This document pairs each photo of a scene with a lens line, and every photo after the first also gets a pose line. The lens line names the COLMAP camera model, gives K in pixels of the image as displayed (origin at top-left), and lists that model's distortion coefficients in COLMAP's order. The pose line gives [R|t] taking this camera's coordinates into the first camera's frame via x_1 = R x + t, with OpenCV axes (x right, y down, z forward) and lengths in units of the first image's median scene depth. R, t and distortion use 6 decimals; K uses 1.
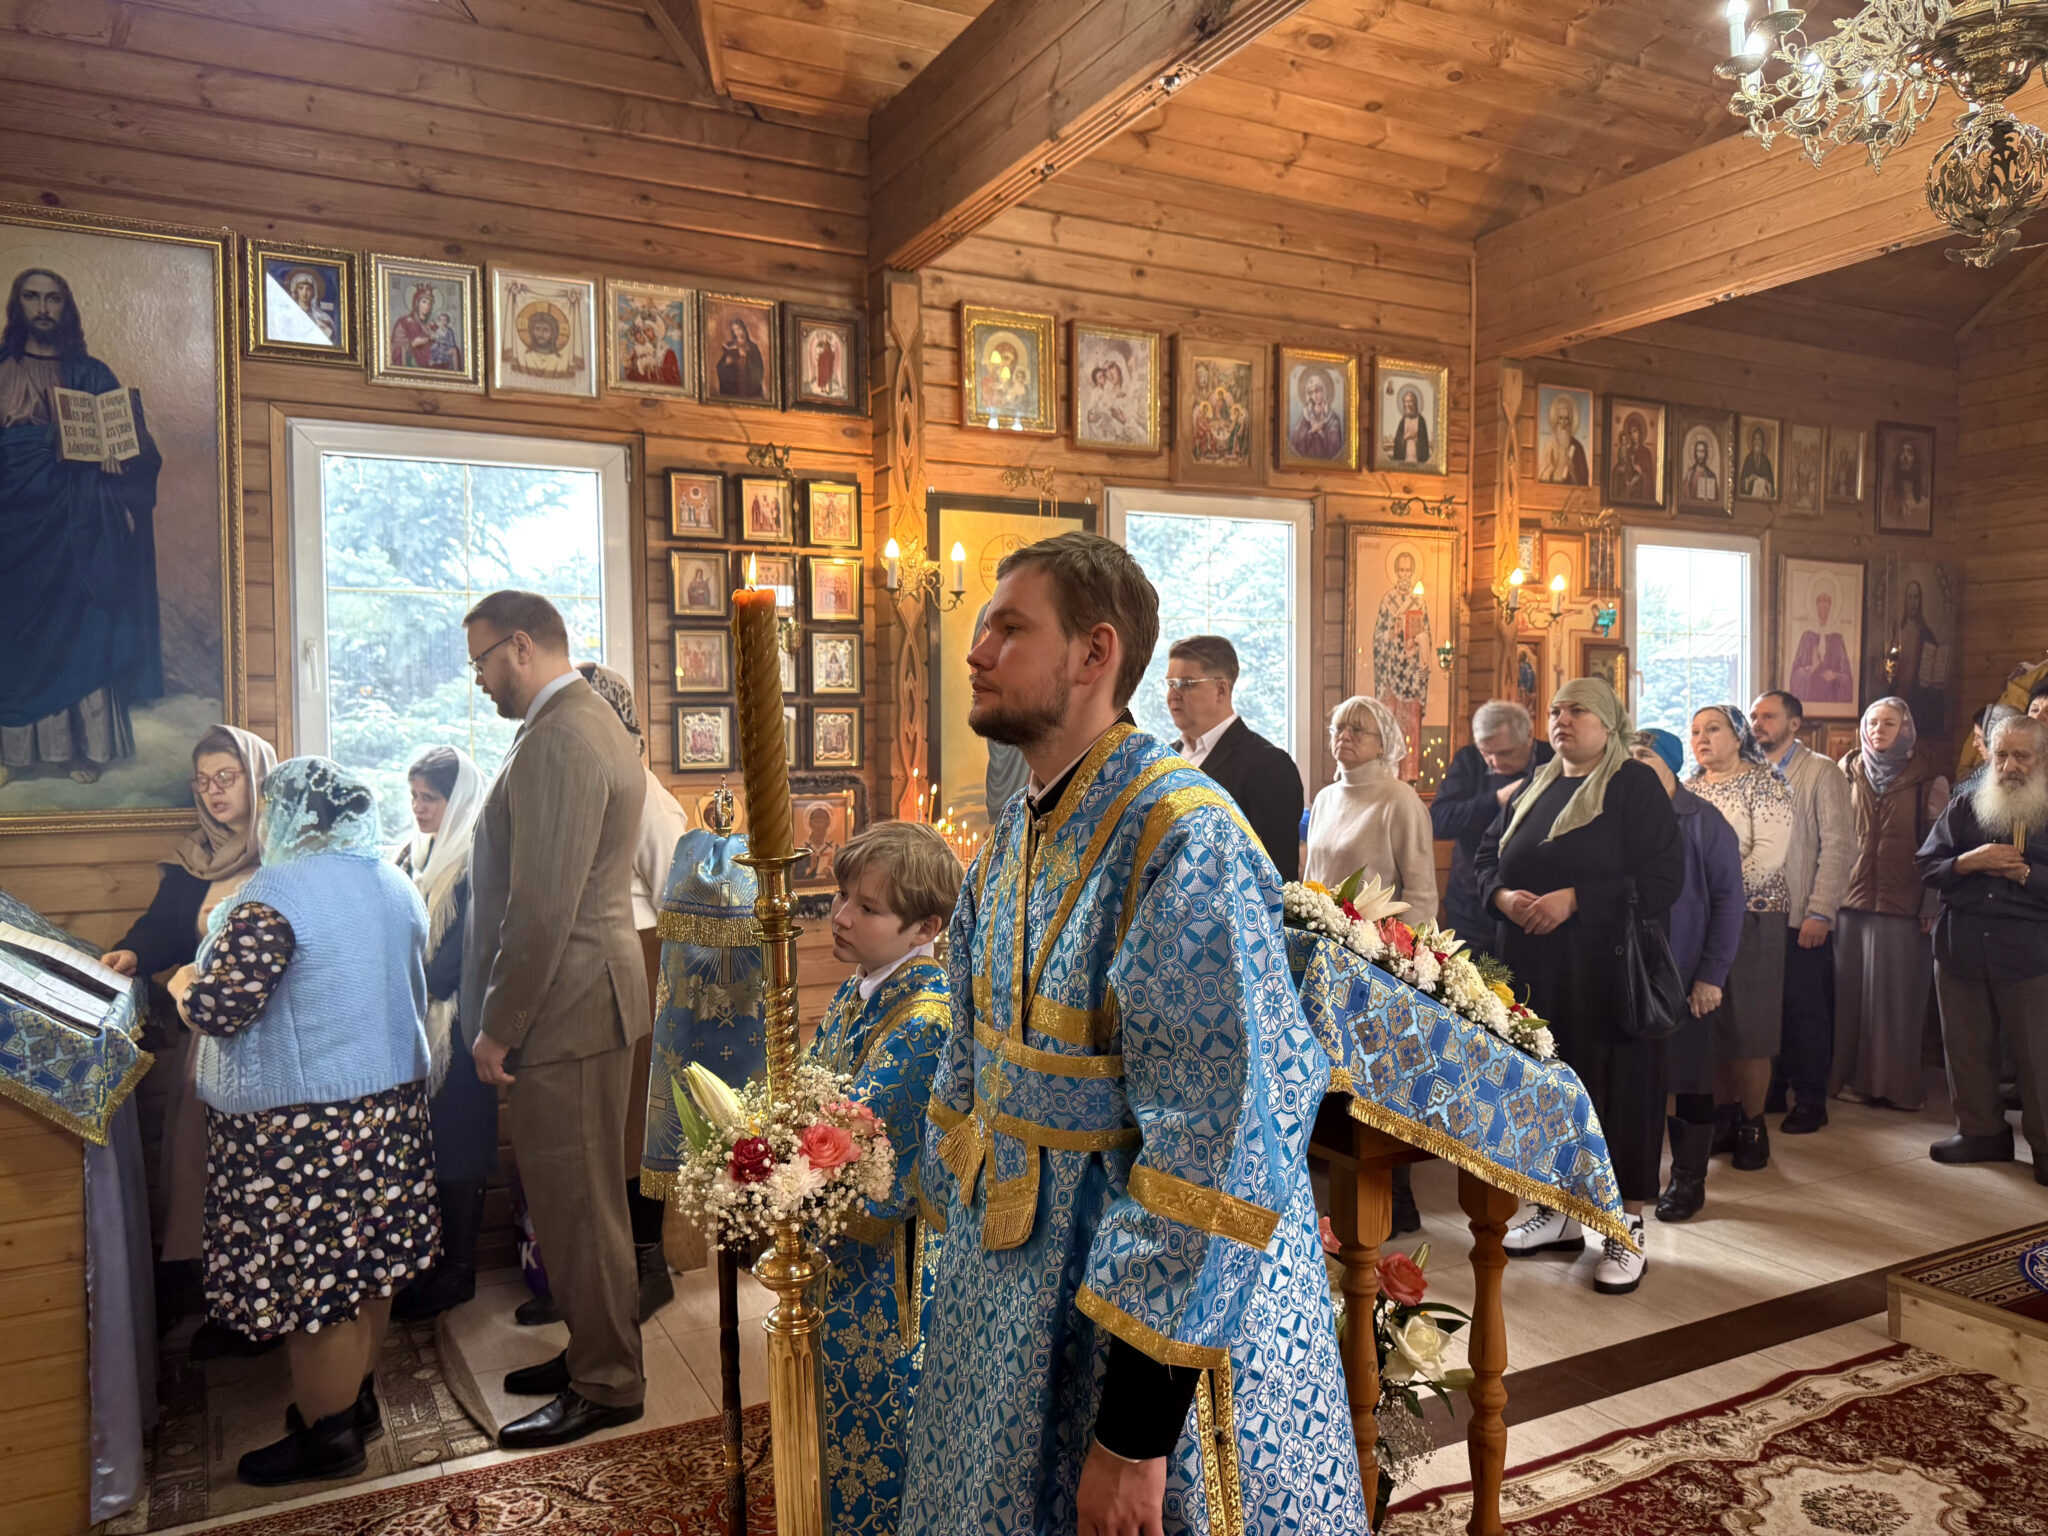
lens RADIAL K [[1457.4, 0, 1026.6], [0, 1457.4, 762.4], [0, 0, 1]] dist [0.015062, -0.023997]
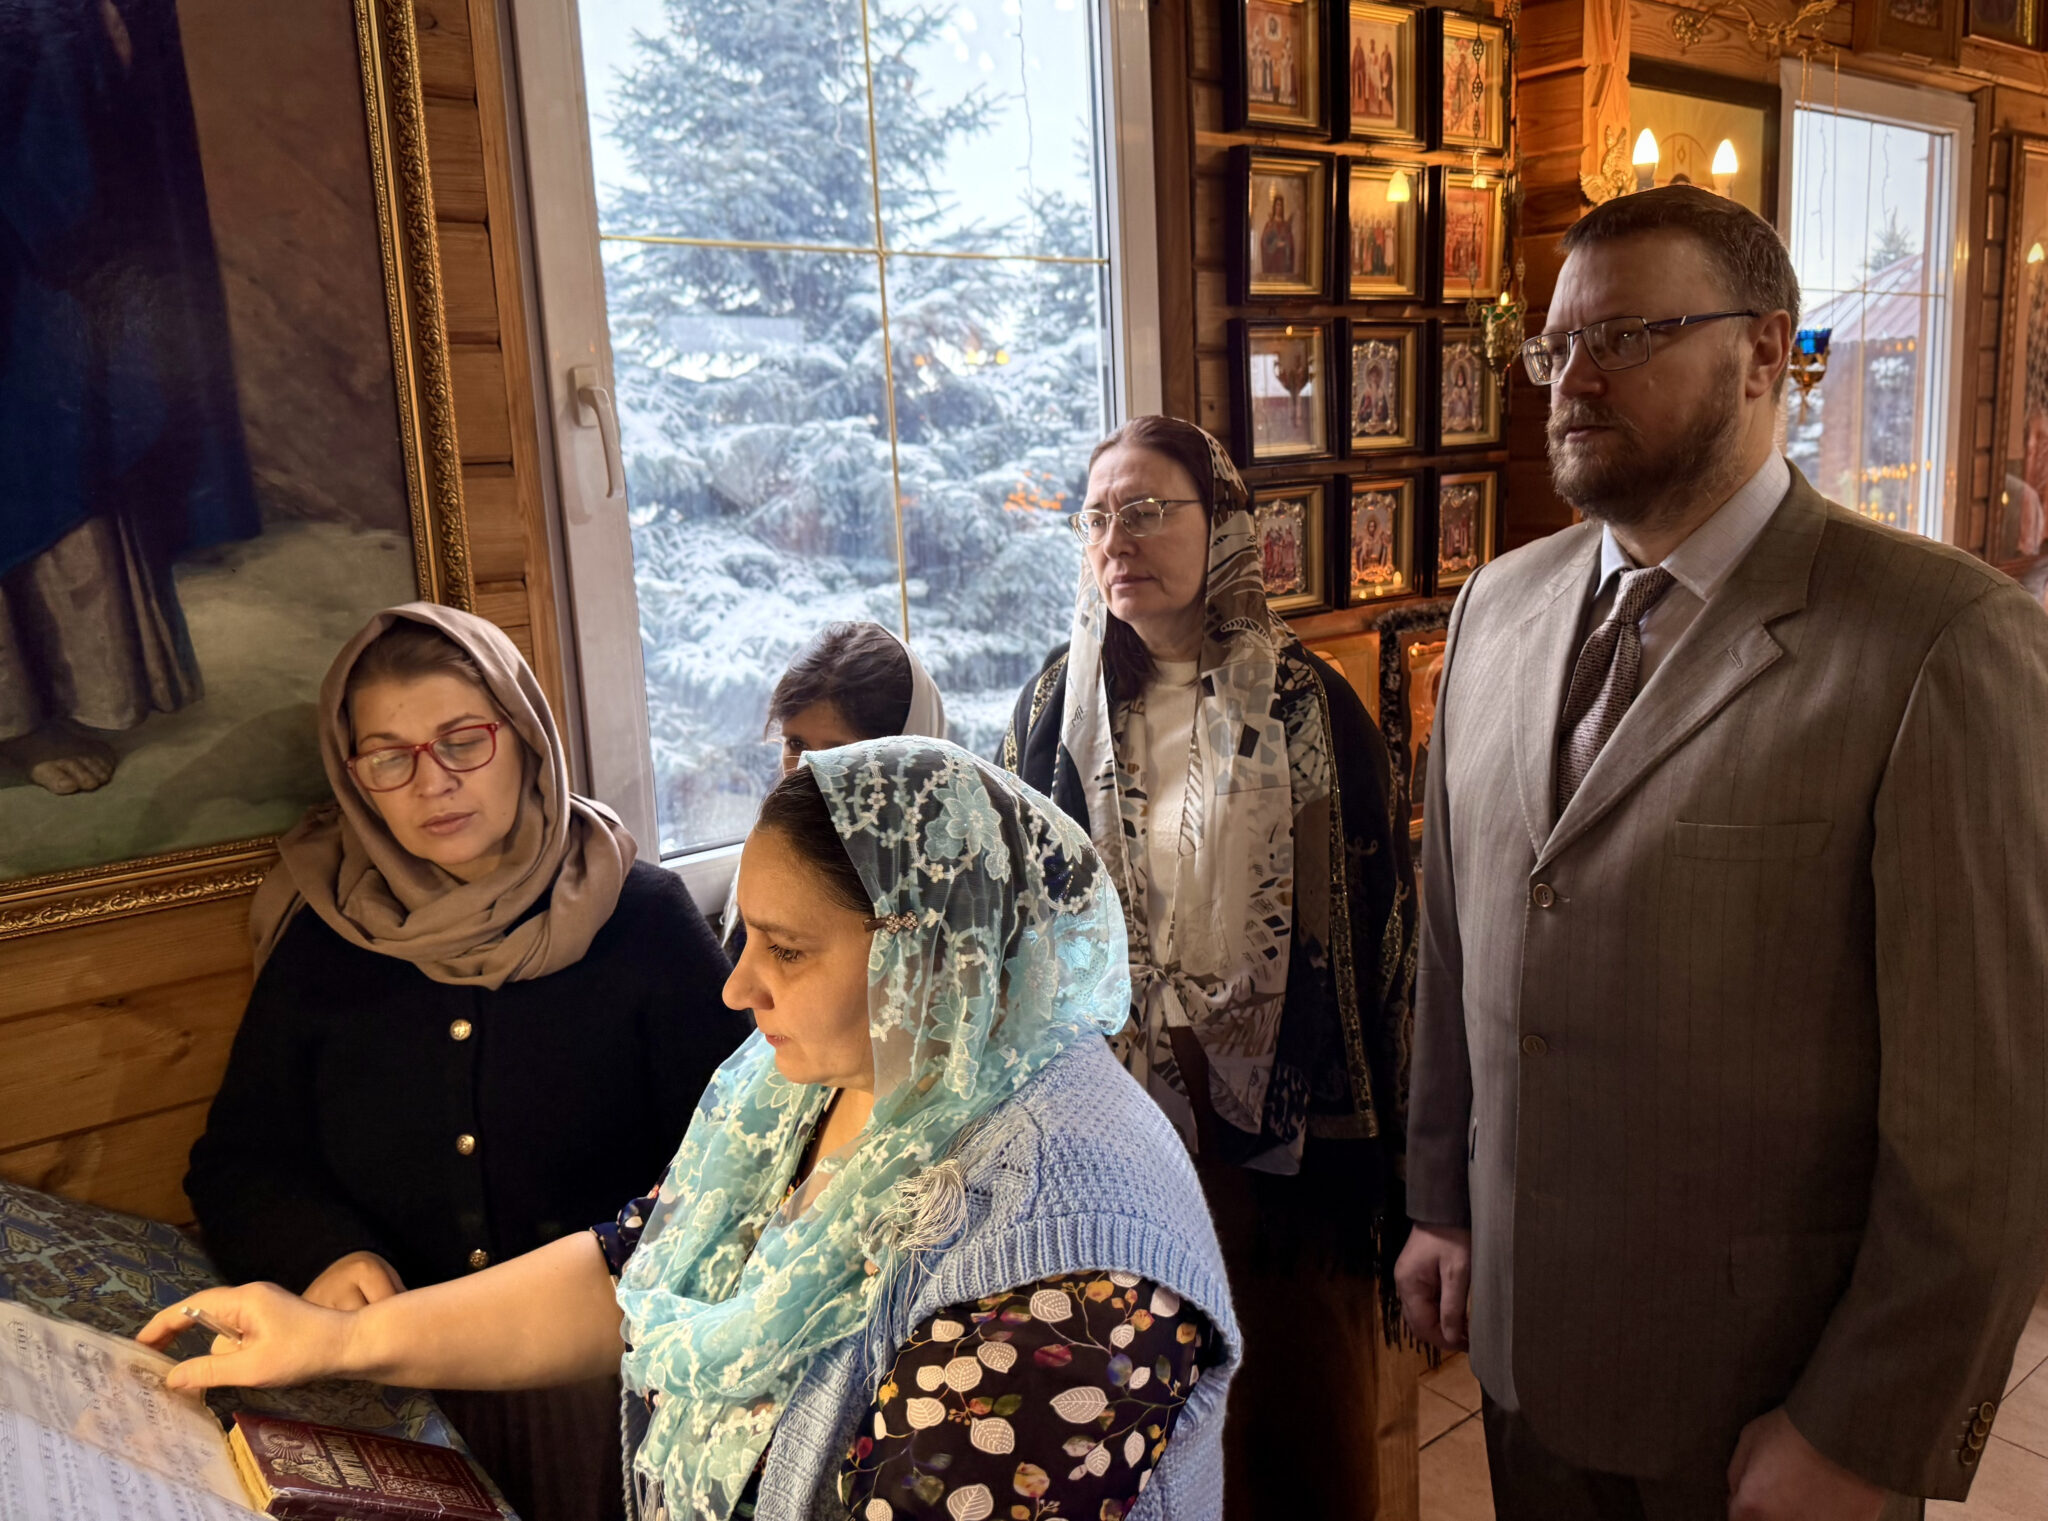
lens RADIAL K [[1457.4, 0, 1015.1], [0, 1457.4, 758.6], [0, 0, 1]] dist [0.015062, -0.023997]
pose [[0.986901, -0.092960, 0.131852, -0.457196], [0.074170, 0.987244, 0.140886, -0.027498], [-0.143267, -0.129261, 0.981207, 0.604599]]
